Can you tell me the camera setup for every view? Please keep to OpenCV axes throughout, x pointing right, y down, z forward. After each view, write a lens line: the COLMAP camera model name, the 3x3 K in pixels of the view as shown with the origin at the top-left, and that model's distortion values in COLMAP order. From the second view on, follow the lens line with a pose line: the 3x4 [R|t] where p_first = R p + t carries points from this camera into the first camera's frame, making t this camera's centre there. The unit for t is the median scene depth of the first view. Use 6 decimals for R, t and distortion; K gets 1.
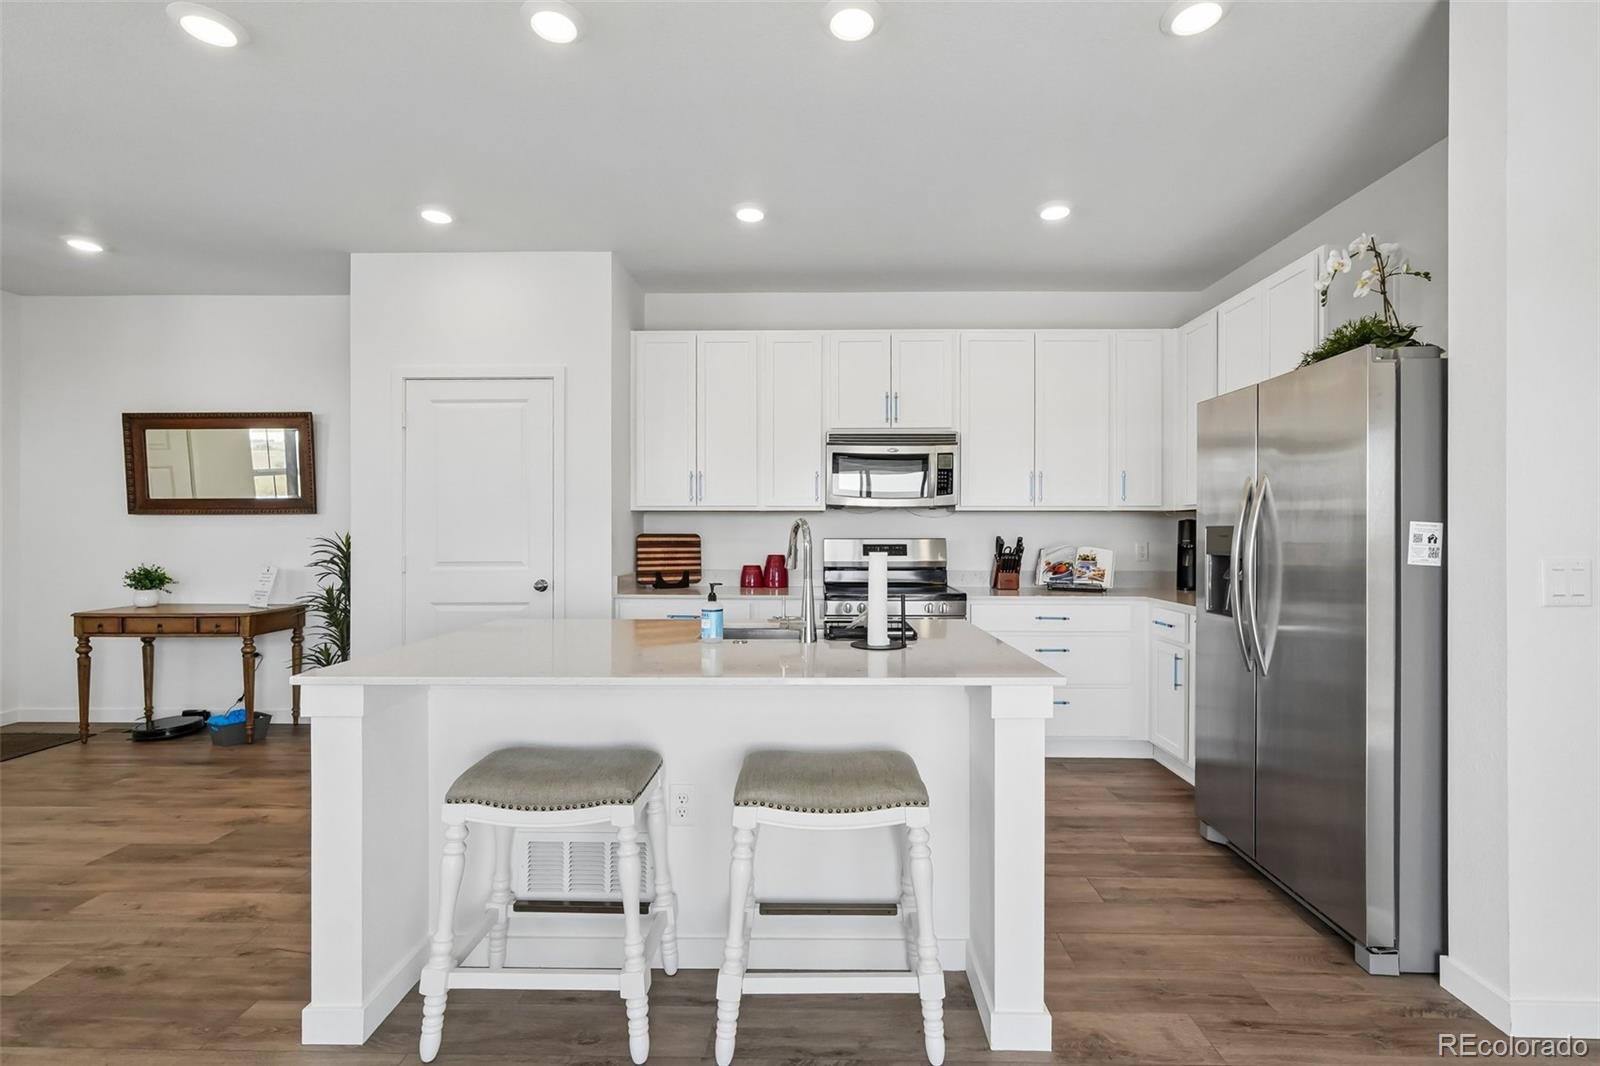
lens RADIAL K [[703.5, 0, 807.0], [0, 703.5, 530.2], [0, 0, 1]] dist [-0.001556, 0.000618]
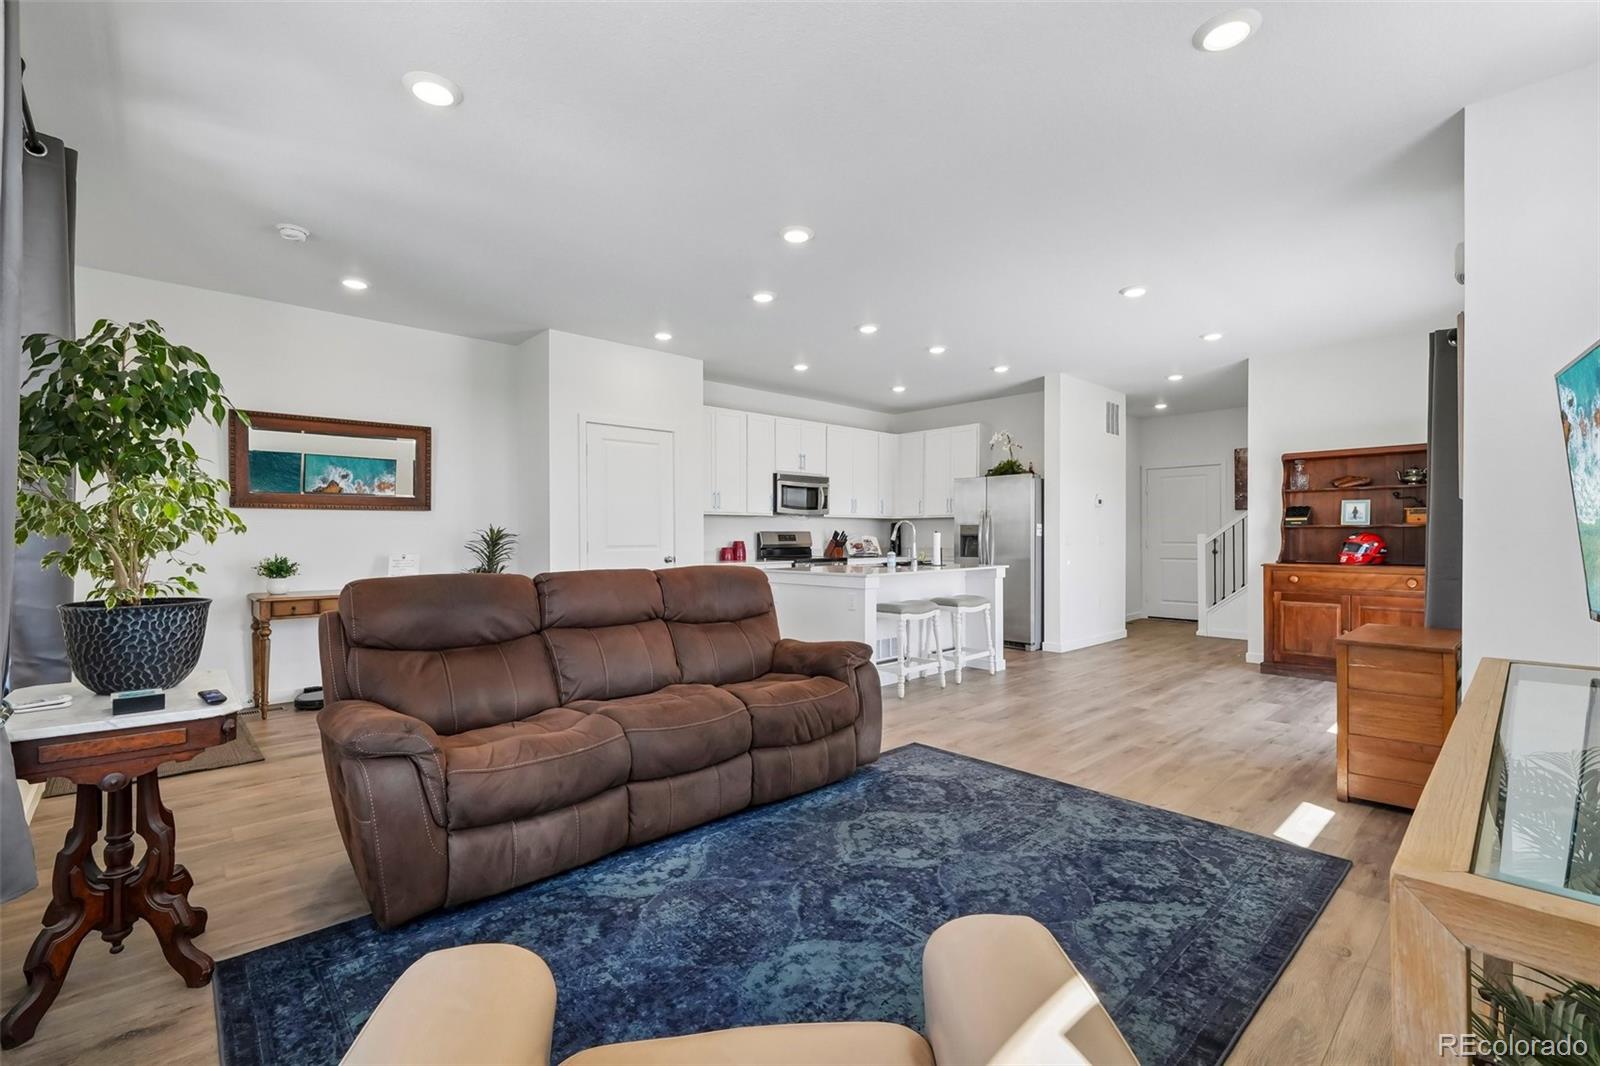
lens RADIAL K [[701.2, 0, 810.0], [0, 701.2, 529.8], [0, 0, 1]] dist [-0.004409, 0.003051]
pose [[0.713922, 0.003636, 0.700216, -1.175334], [0.000146, 0.999986, -0.005341, 0.017652], [-0.700225, 0.003916, 0.713911, -0.353936]]
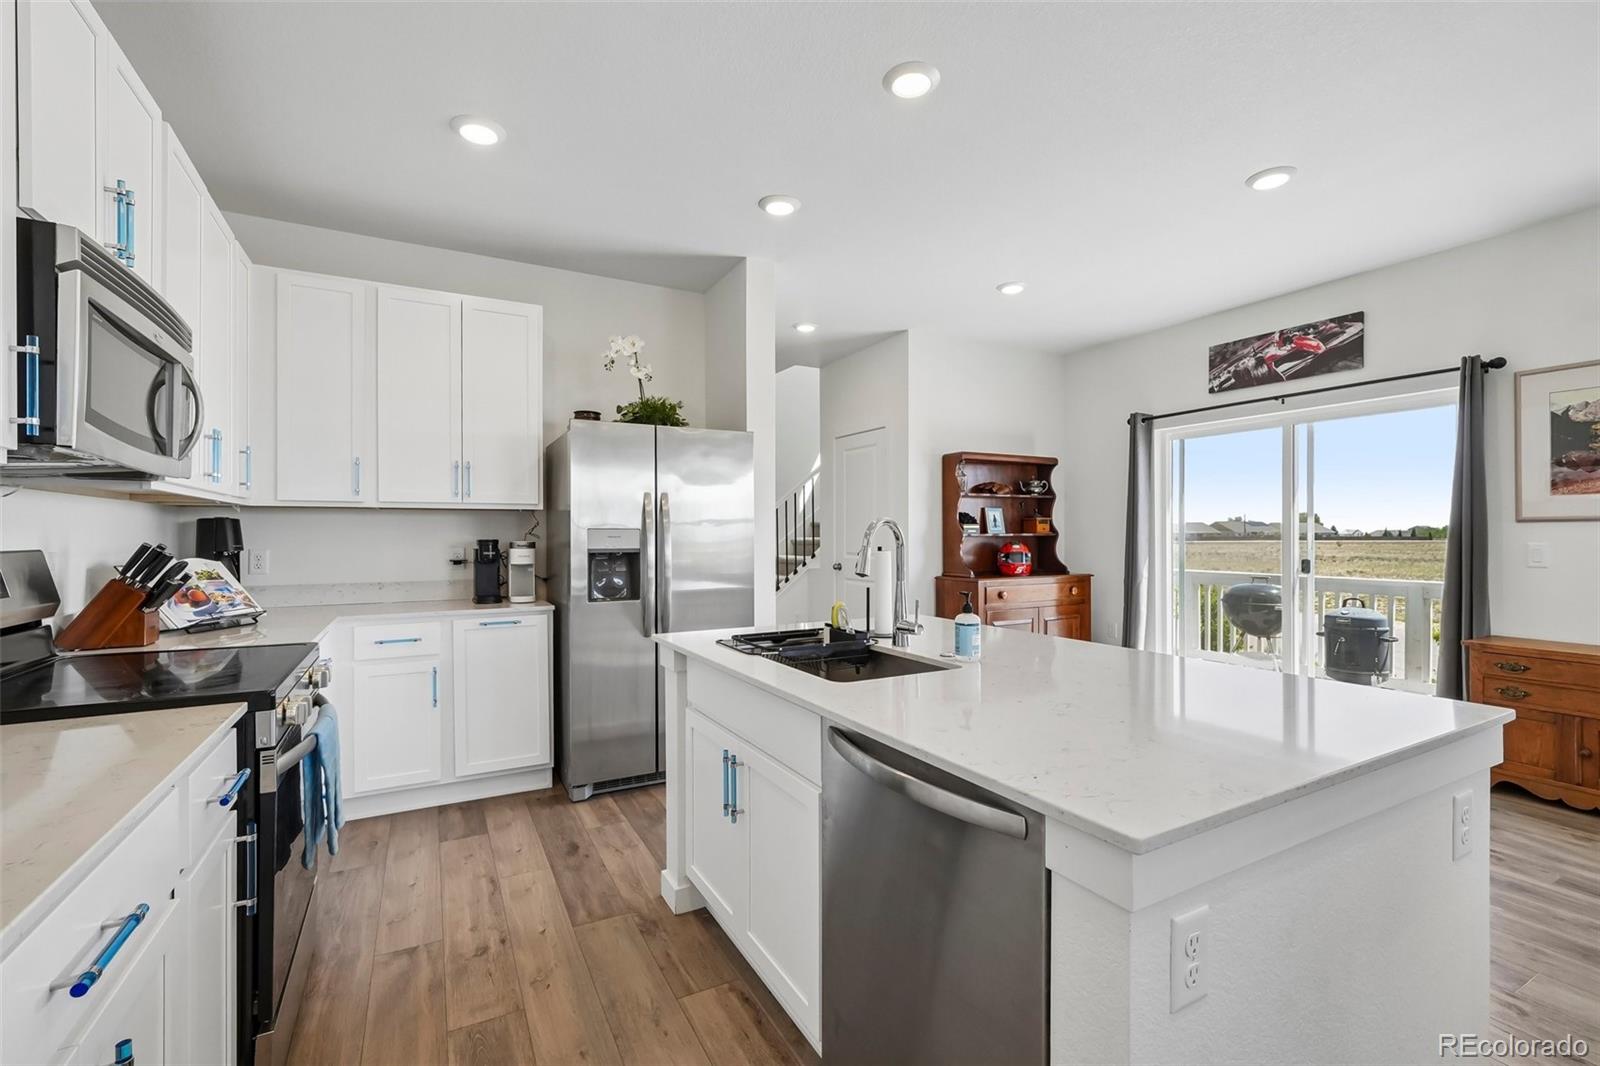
lens RADIAL K [[701.2, 0, 810.0], [0, 701.2, 529.8], [0, 0, 1]] dist [-0.004409, 0.003051]
pose [[-0.500527, 0.004755, 0.865708, -0.419921], [-0.000346, 0.999984, -0.005693, 0.002000], [-0.865721, -0.003149, -0.500517, 0.856859]]
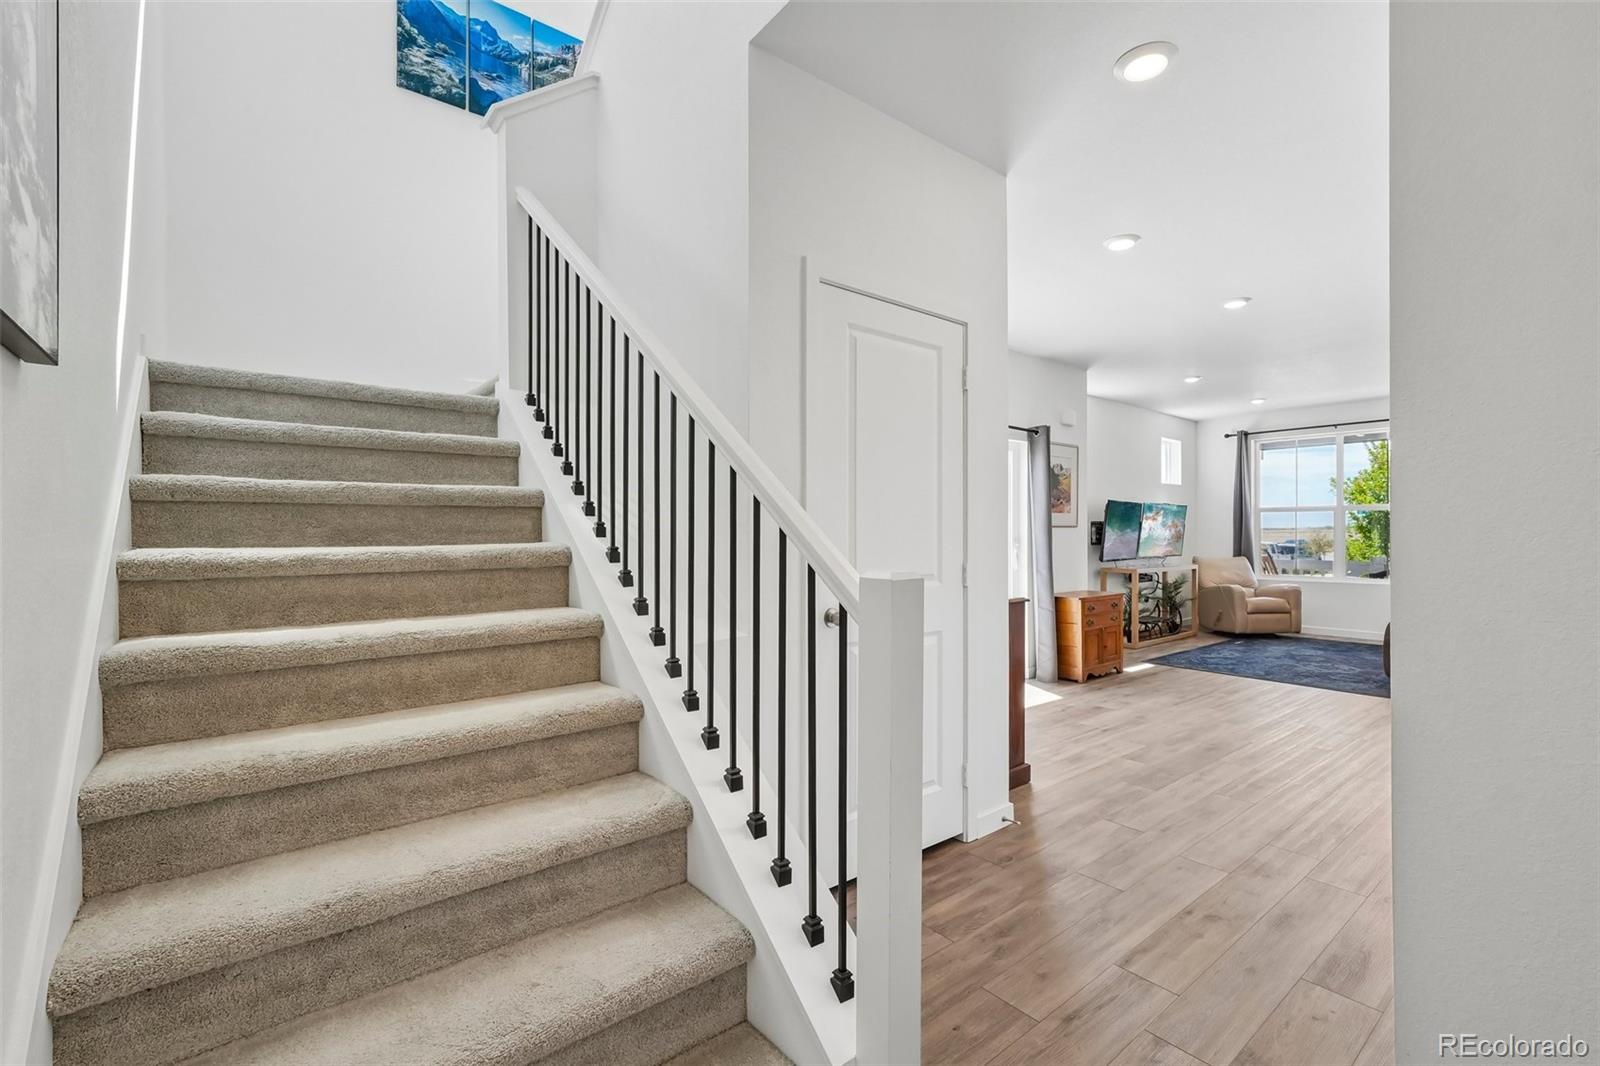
lens RADIAL K [[701.2, 0, 810.0], [0, 701.2, 529.8], [0, 0, 1]] dist [-0.004409, 0.003051]
pose [[-0.760353, -0.002816, -0.649504, 1.210549], [0.001426, 0.999981, -0.006005, 0.000983], [0.649509, -0.005492, -0.760334, 0.487120]]
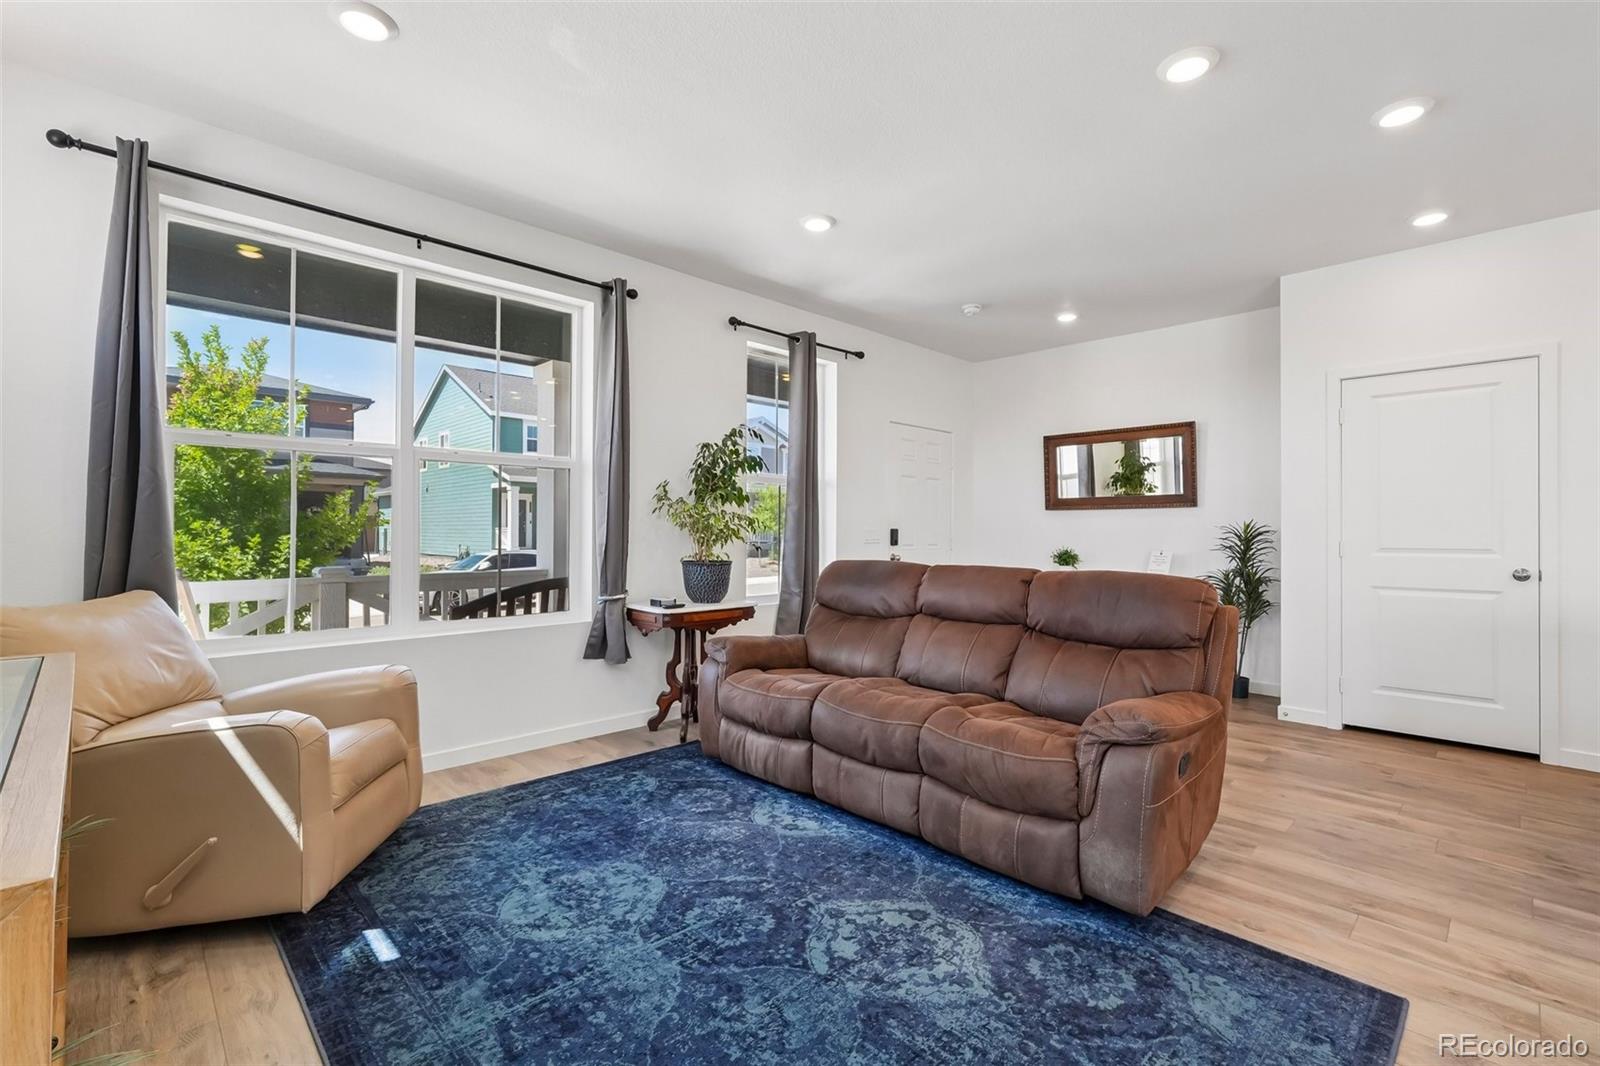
lens RADIAL K [[709.4, 0, 809.9], [0, 709.4, 525.8], [0, 0, 1]] dist [-0.001138, 0.000581]
pose [[0.721034, -0.002599, -0.692895, -0.373870], [-0.002476, 0.999977, -0.006328, 0.018888], [0.692895, 0.006278, 0.721011, -0.333037]]
